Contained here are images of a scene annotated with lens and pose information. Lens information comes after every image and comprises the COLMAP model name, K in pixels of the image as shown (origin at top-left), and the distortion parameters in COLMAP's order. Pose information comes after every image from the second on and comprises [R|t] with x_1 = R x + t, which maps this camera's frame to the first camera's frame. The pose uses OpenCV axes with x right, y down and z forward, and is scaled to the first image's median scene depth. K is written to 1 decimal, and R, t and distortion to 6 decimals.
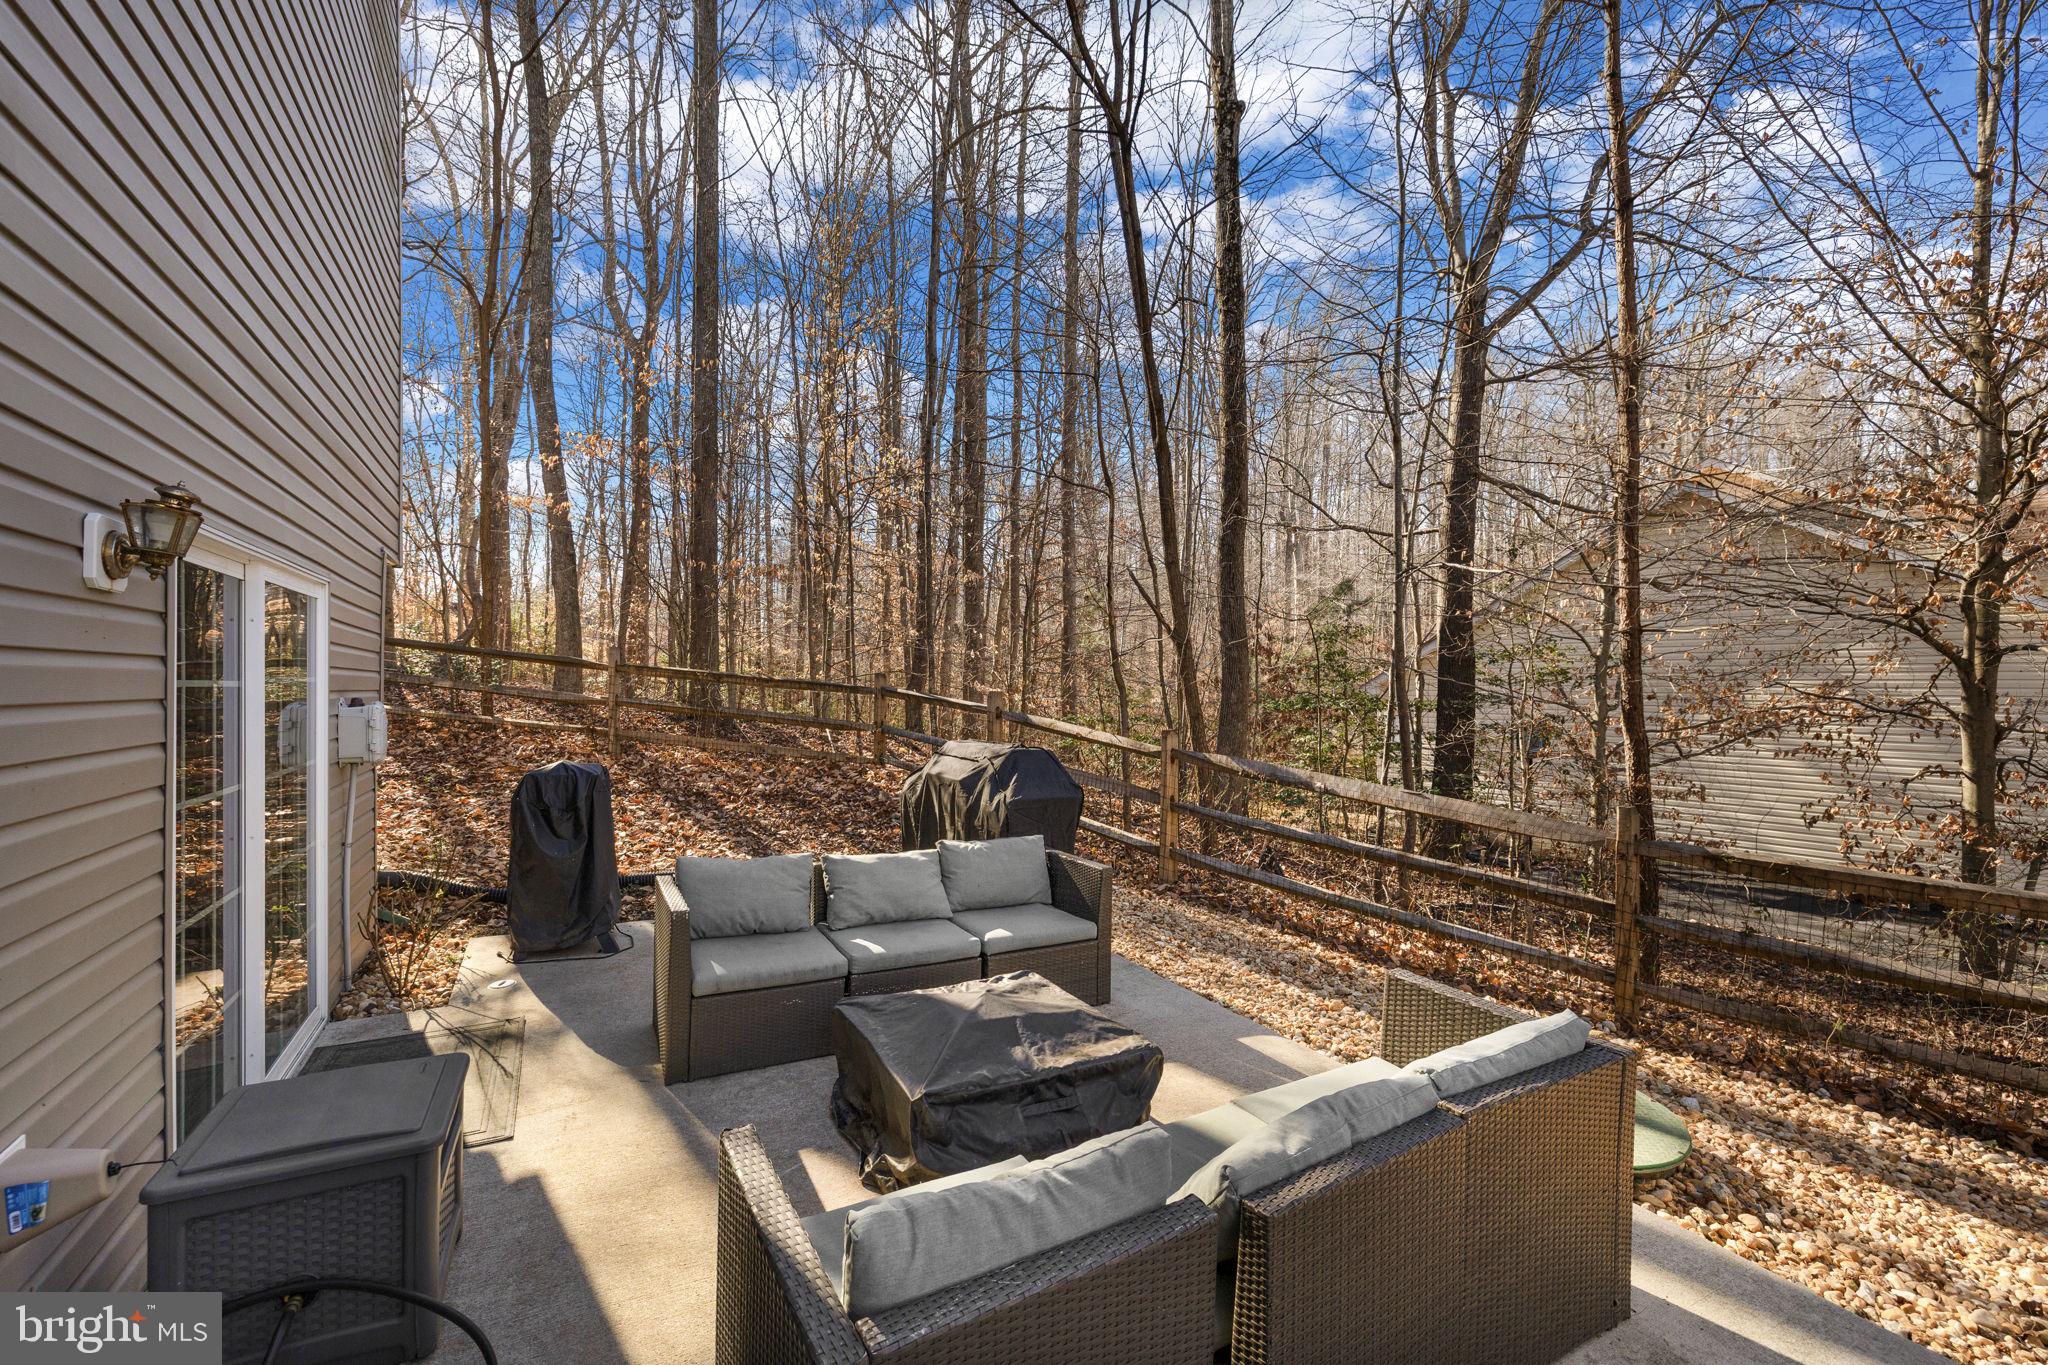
lens RADIAL K [[845.3, 0, 1023.4], [0, 845.3, 685.8], [0, 0, 1]] dist [-0.000030, 0.000015]
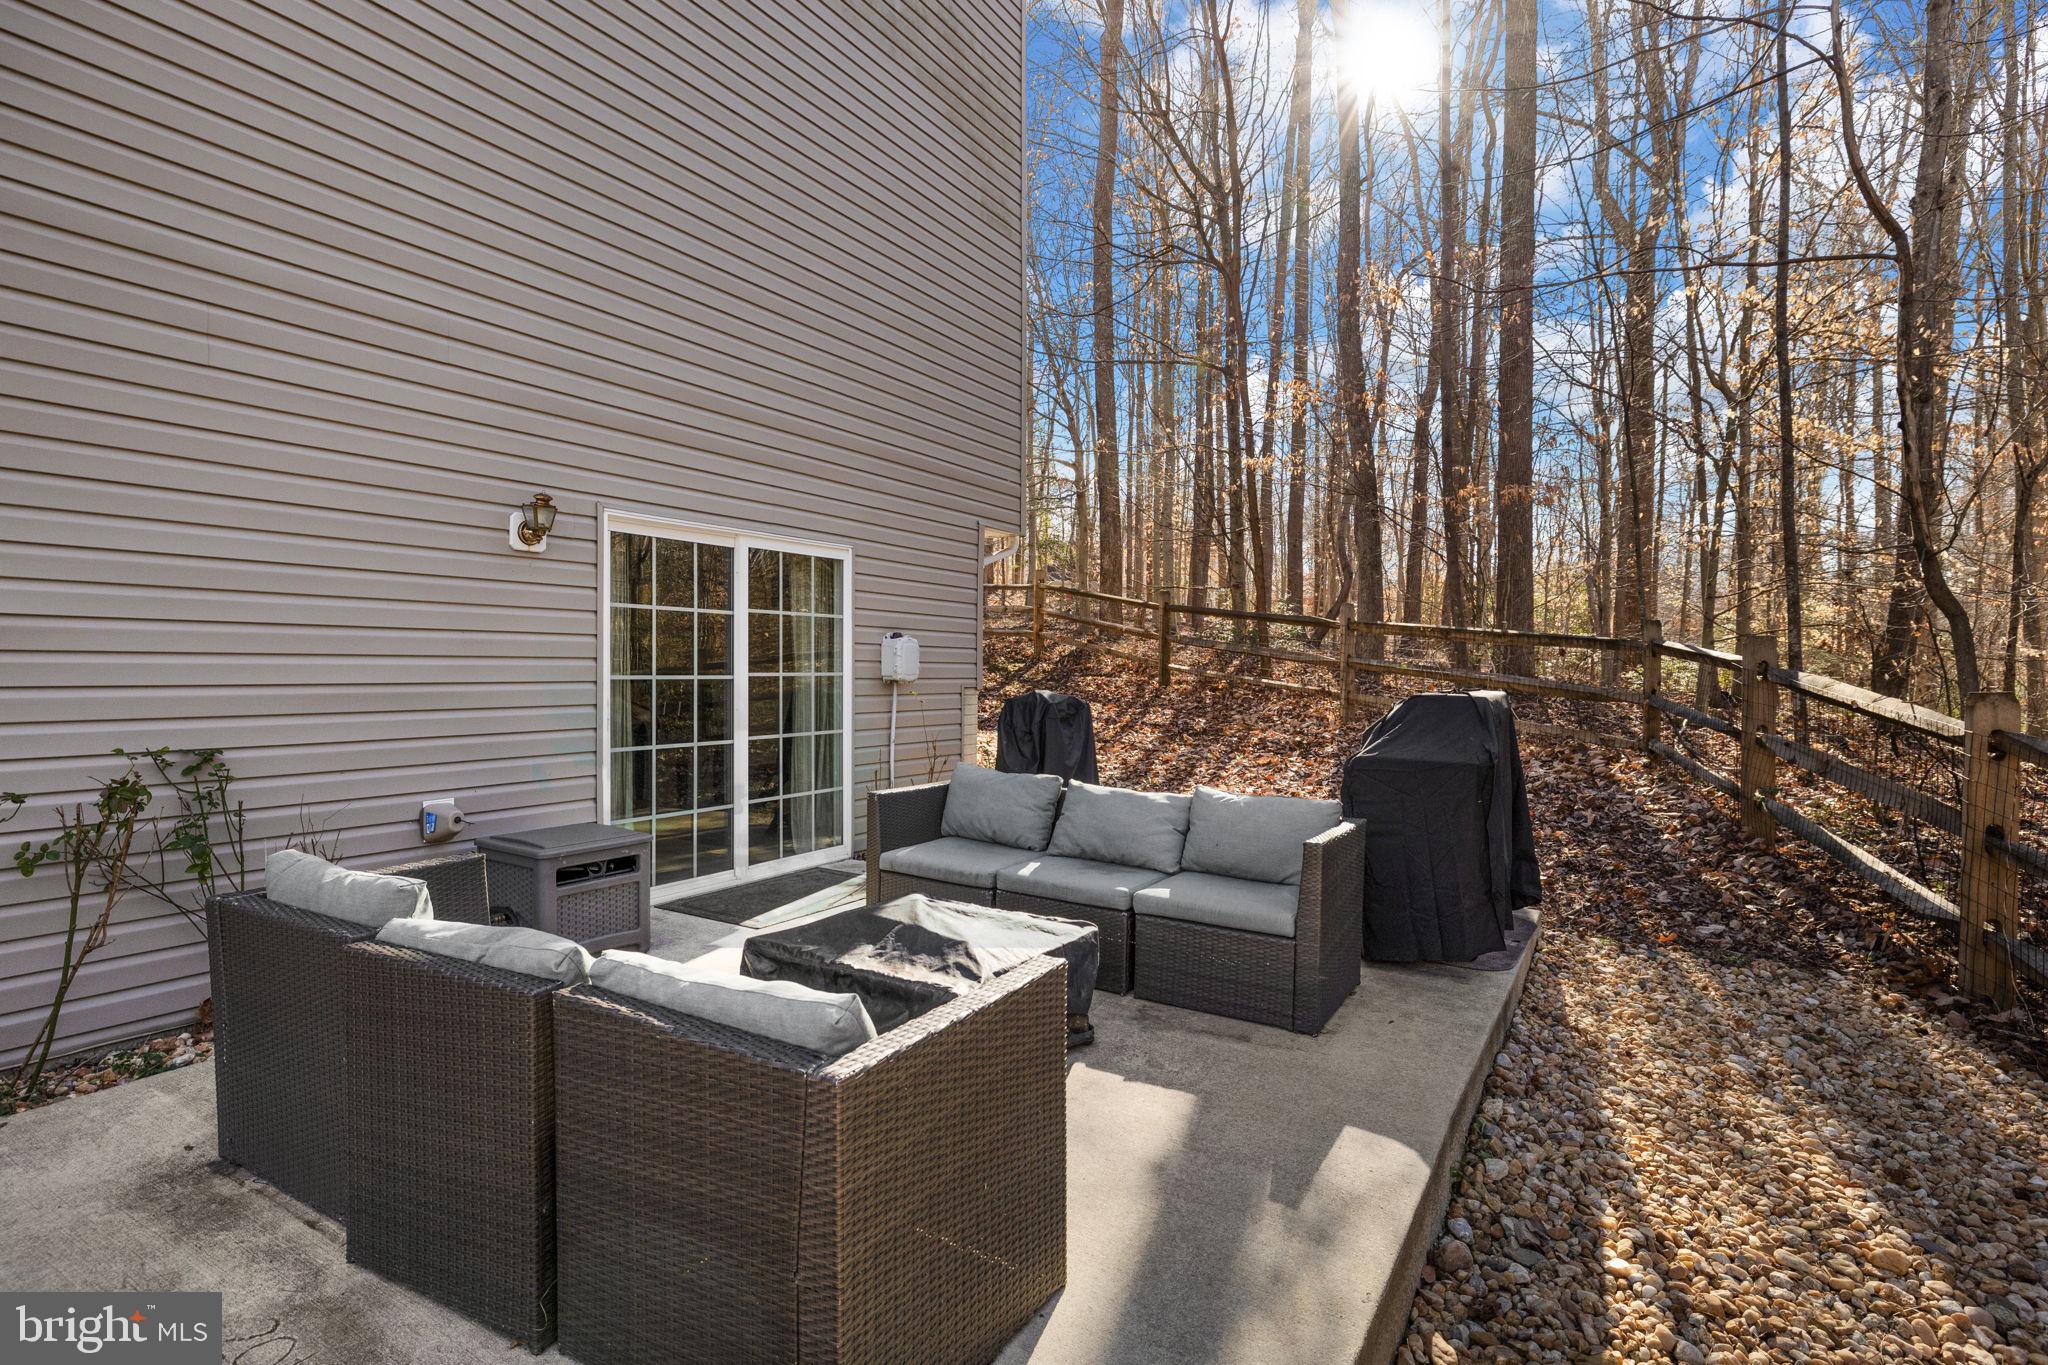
lens RADIAL K [[998.8, 0, 1026.3], [0, 998.8, 682.2], [0, 0, 1]] dist [-0.002204, -0.000159]
pose [[0.493027, 0.008275, -0.869975, 0.719000], [-0.003507, 0.999966, 0.007524, 0.081752], [0.870007, -0.000659, 0.493039, 0.405044]]
